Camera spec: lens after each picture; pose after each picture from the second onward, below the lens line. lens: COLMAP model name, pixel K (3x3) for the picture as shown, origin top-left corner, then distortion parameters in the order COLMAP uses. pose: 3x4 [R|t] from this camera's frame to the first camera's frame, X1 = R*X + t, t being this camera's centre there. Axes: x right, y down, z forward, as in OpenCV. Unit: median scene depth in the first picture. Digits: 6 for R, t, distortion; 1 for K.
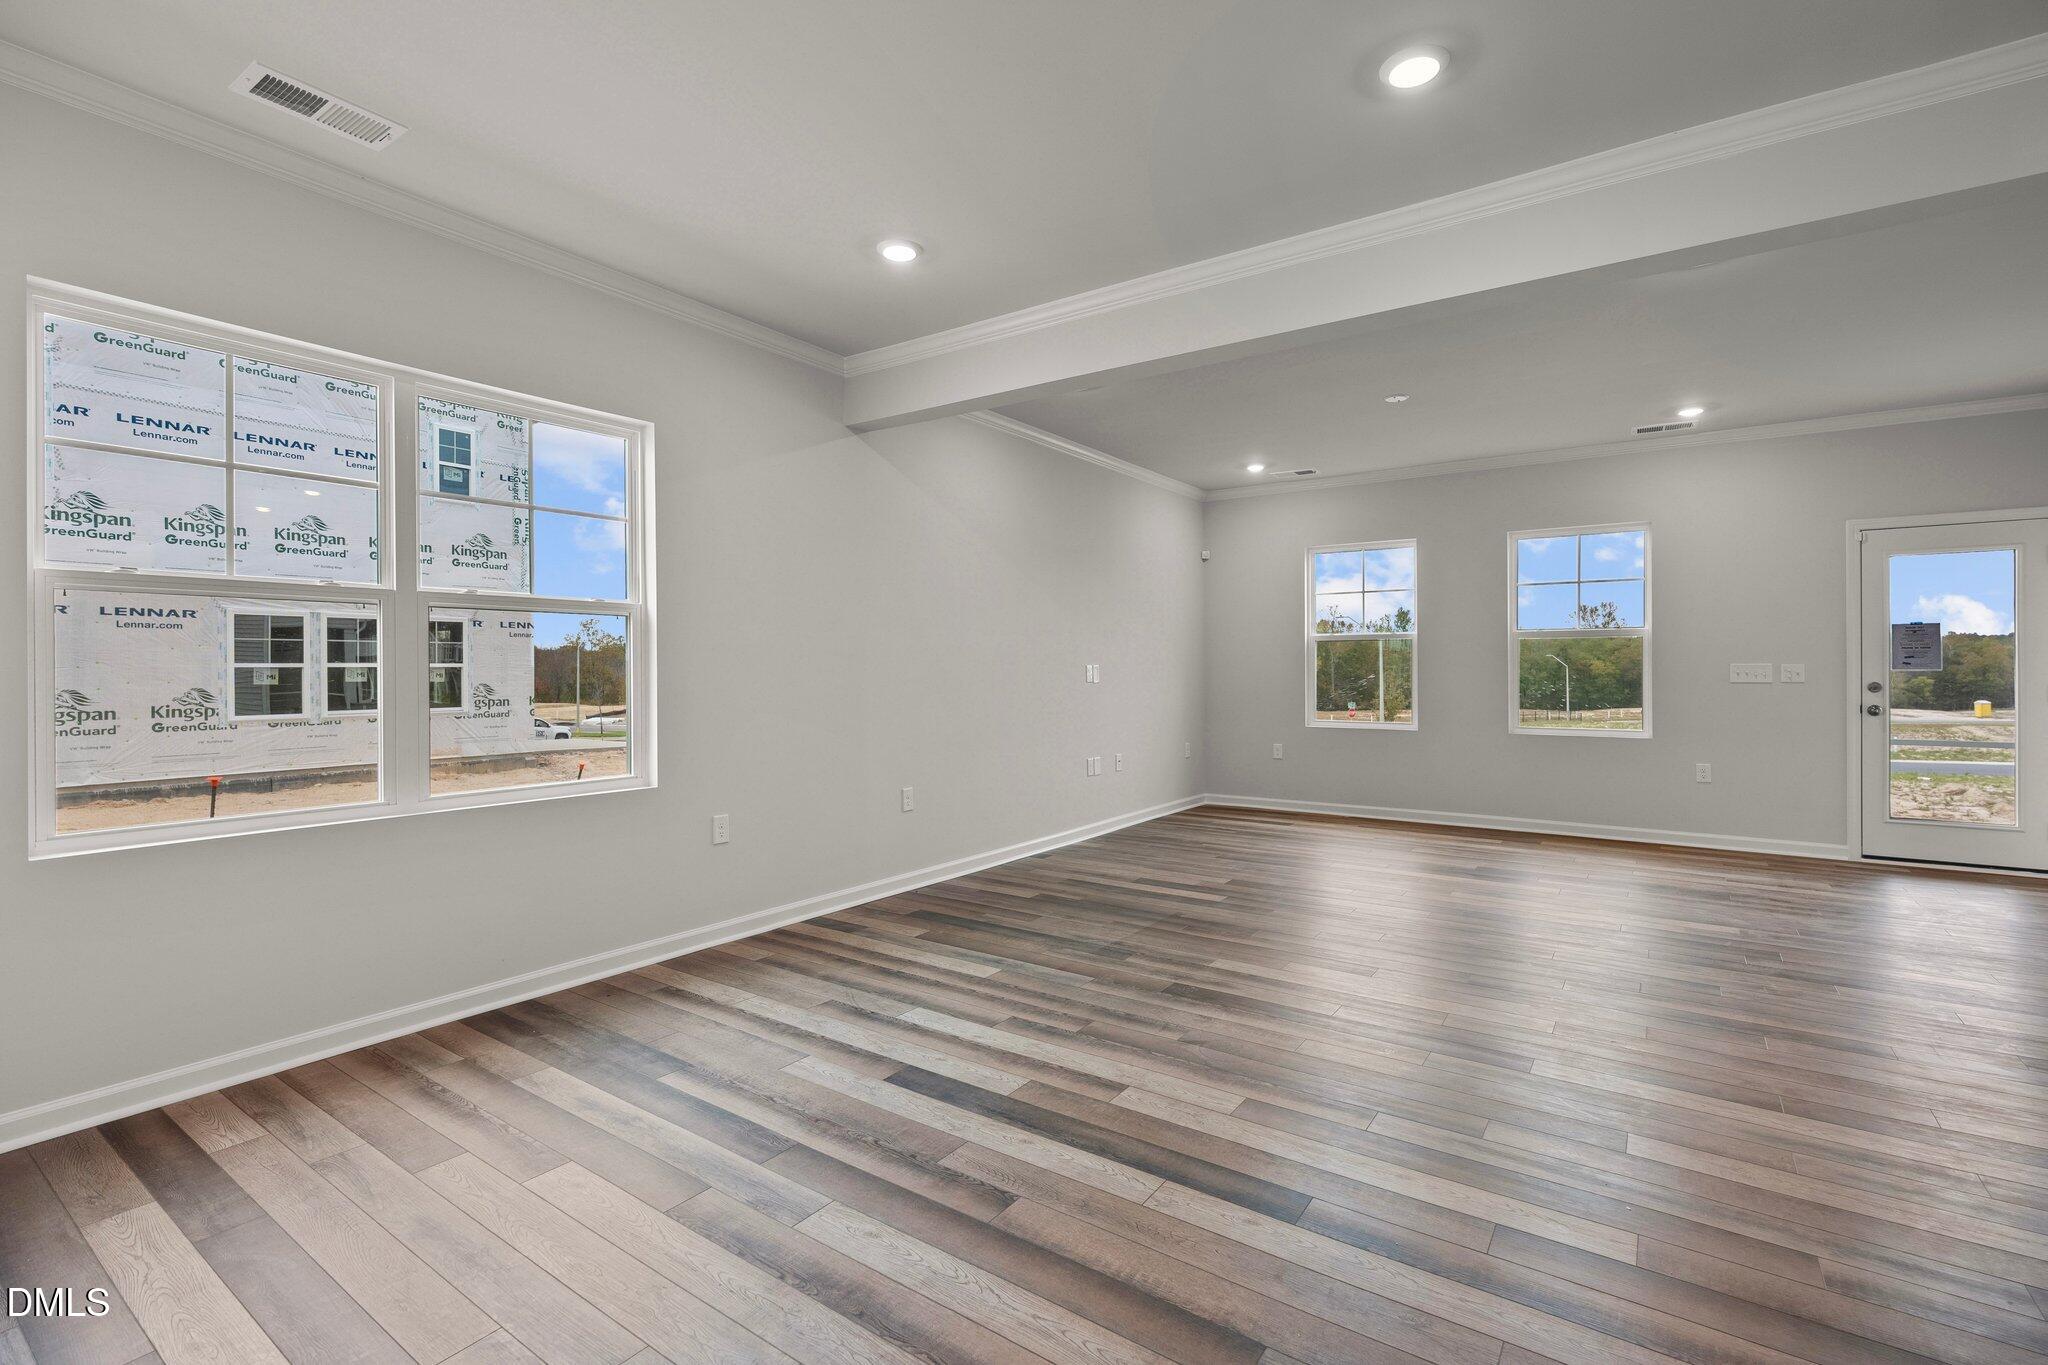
lens RADIAL K [[935.3, 0, 1007.2], [0, 935.3, 696.4], [0, 0, 1]] dist [-0.012807, 0.003165]
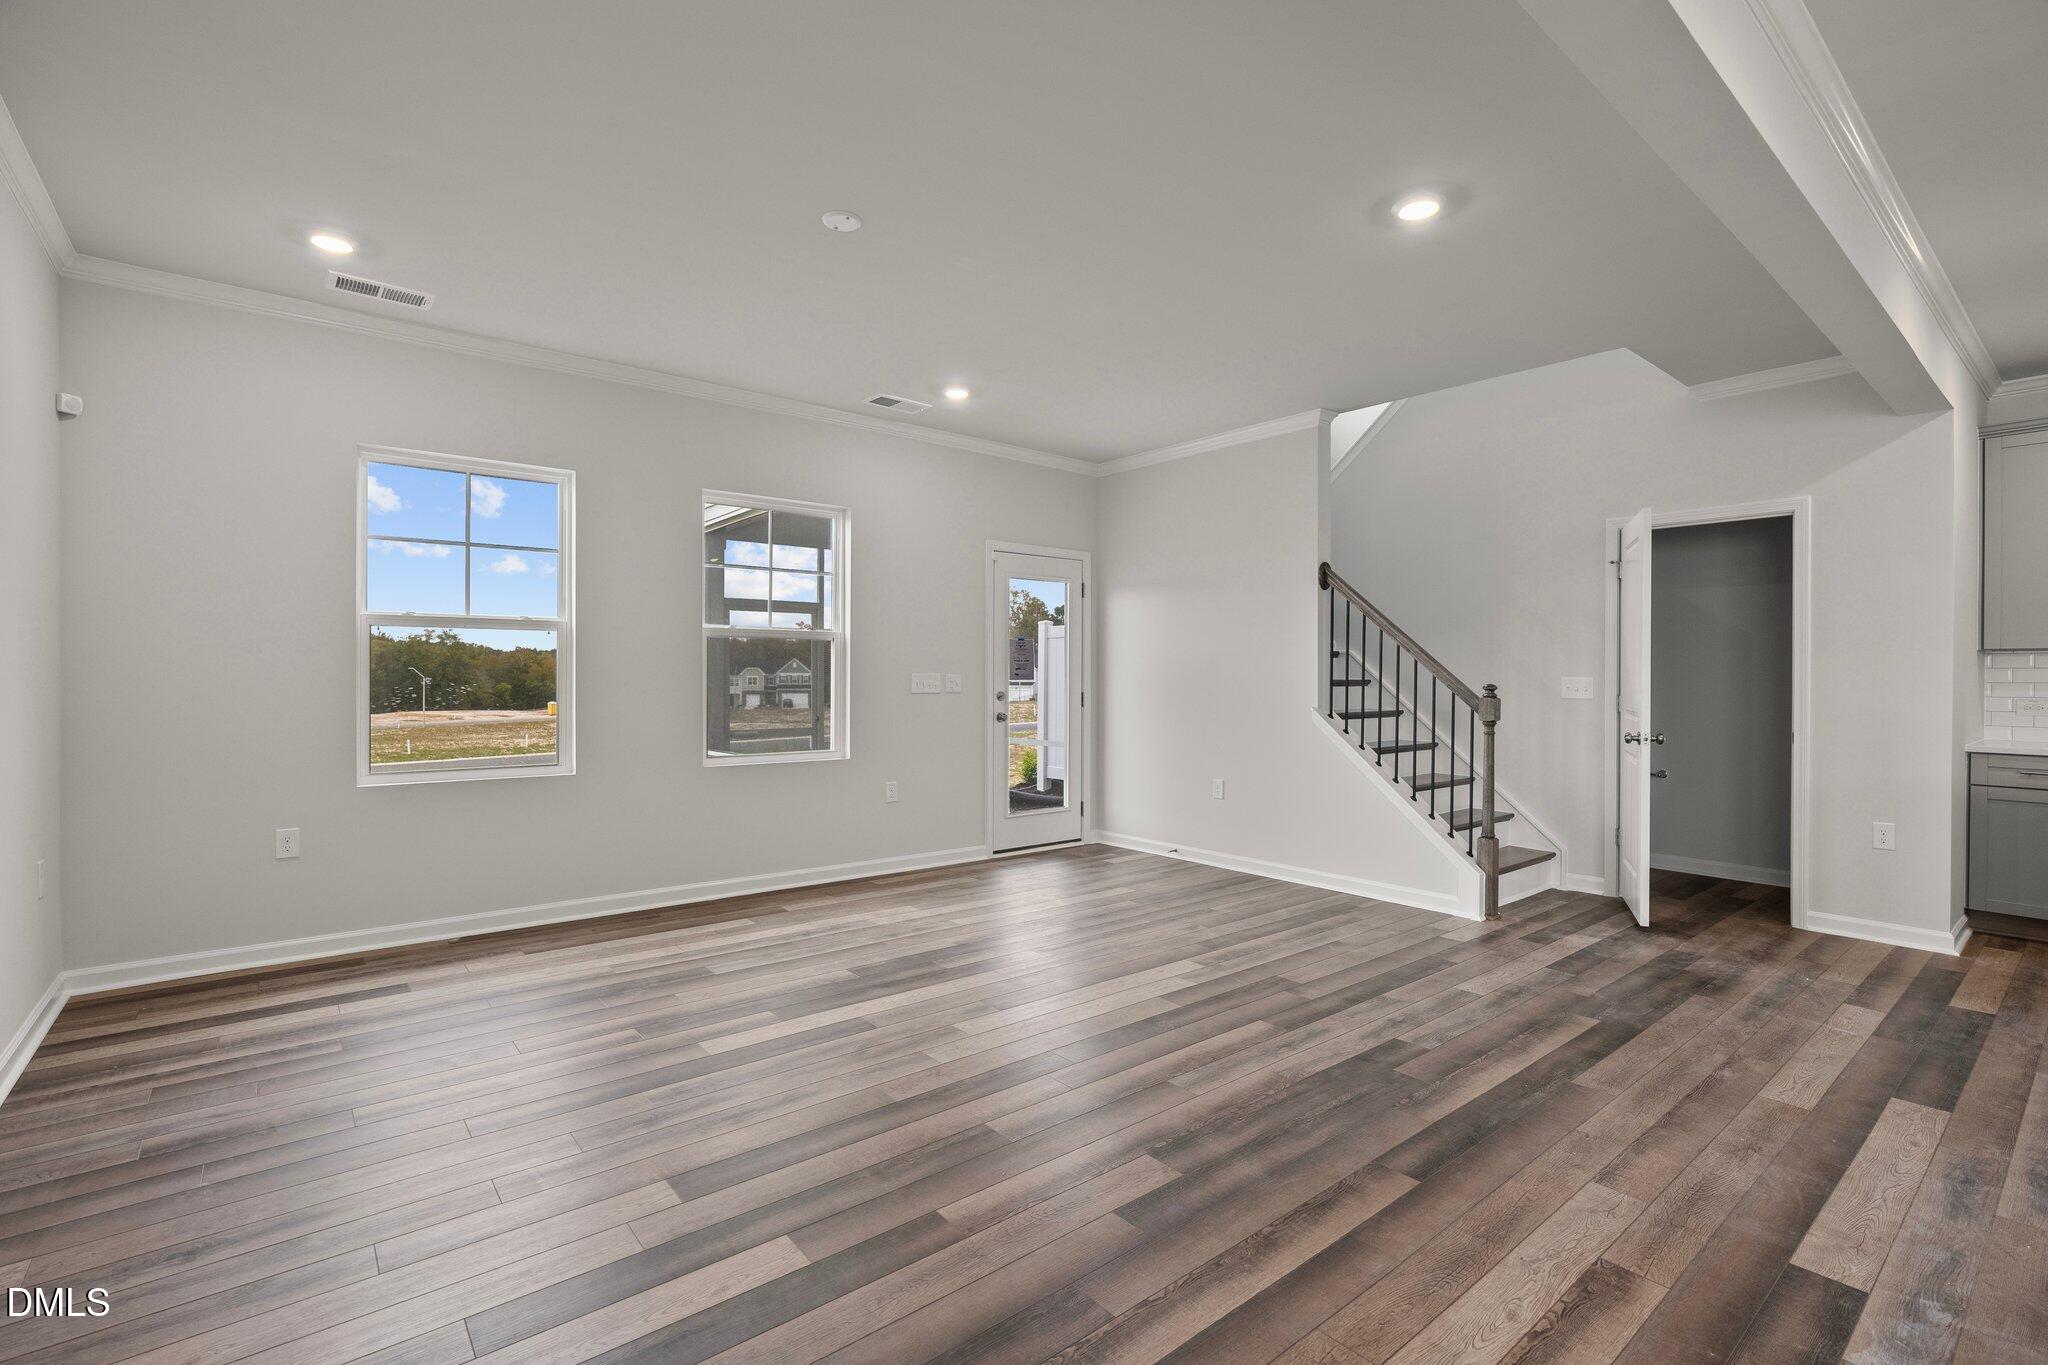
lens RADIAL K [[935.3, 0, 991.0], [0, 935.3, 709.7], [0, 0, 1]] dist [-0.012807, 0.003165]
pose [[0.281294, -0.029952, 0.959154, -0.099861], [0.022861, 0.999438, 0.024506, -0.017267], [-0.959349, 0.015034, 0.281821, 0.570935]]
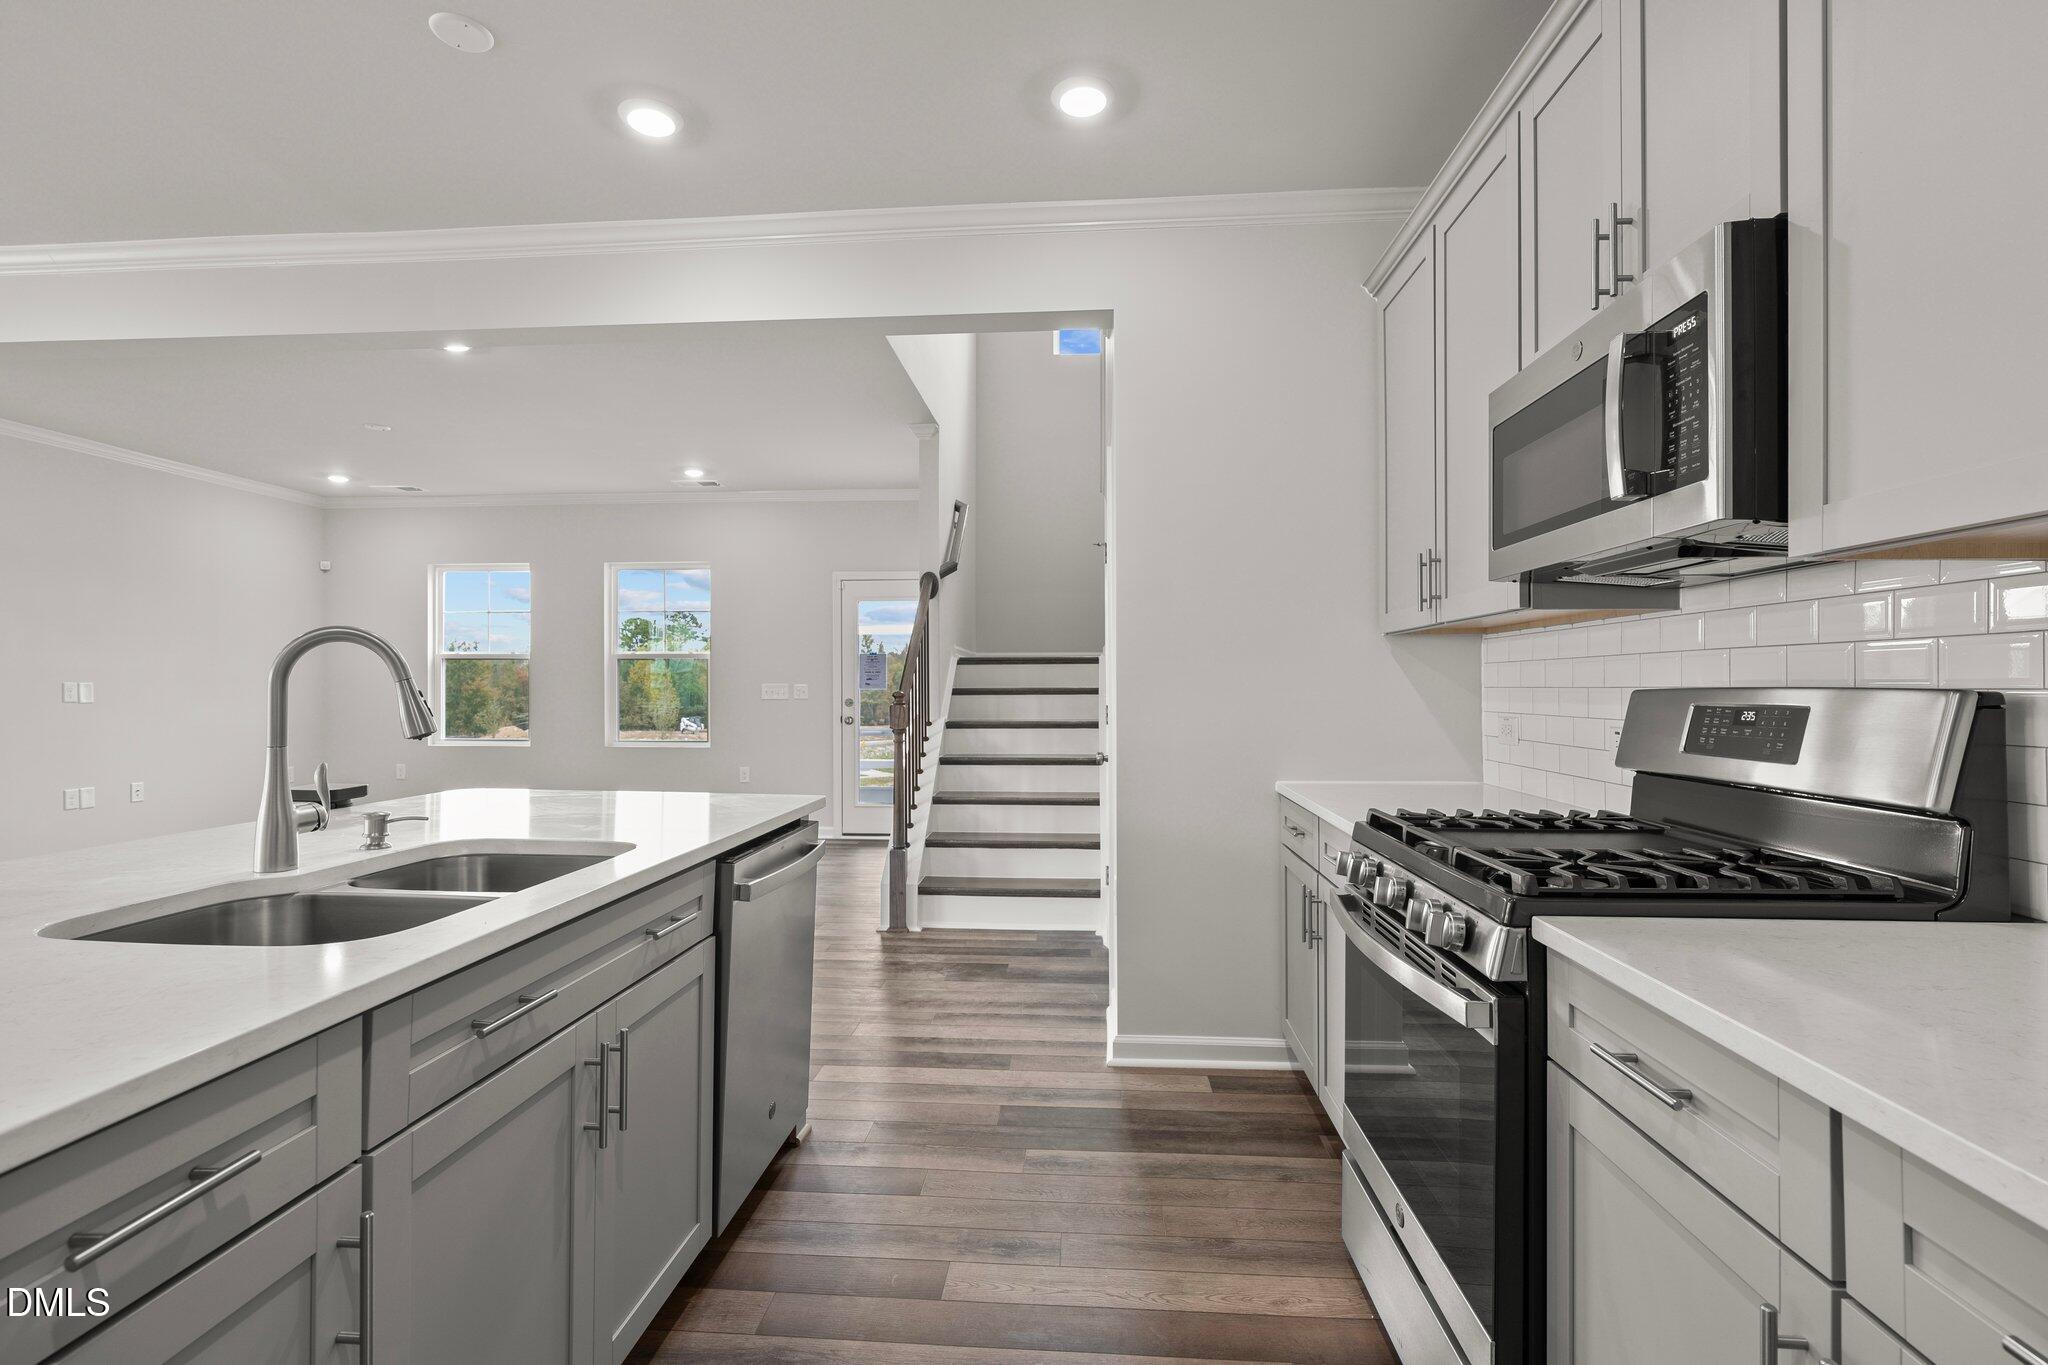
lens RADIAL K [[977.5, 0, 1036.3], [0, 977.5, 700.1], [0, 0, 1]] dist [-0.003455, 0.002006]
pose [[0.850972, -0.003913, 0.525196, 0.361074], [0.013464, 0.999806, -0.014368, 0.007926], [-0.525038, 0.019298, 0.850860, -0.237568]]
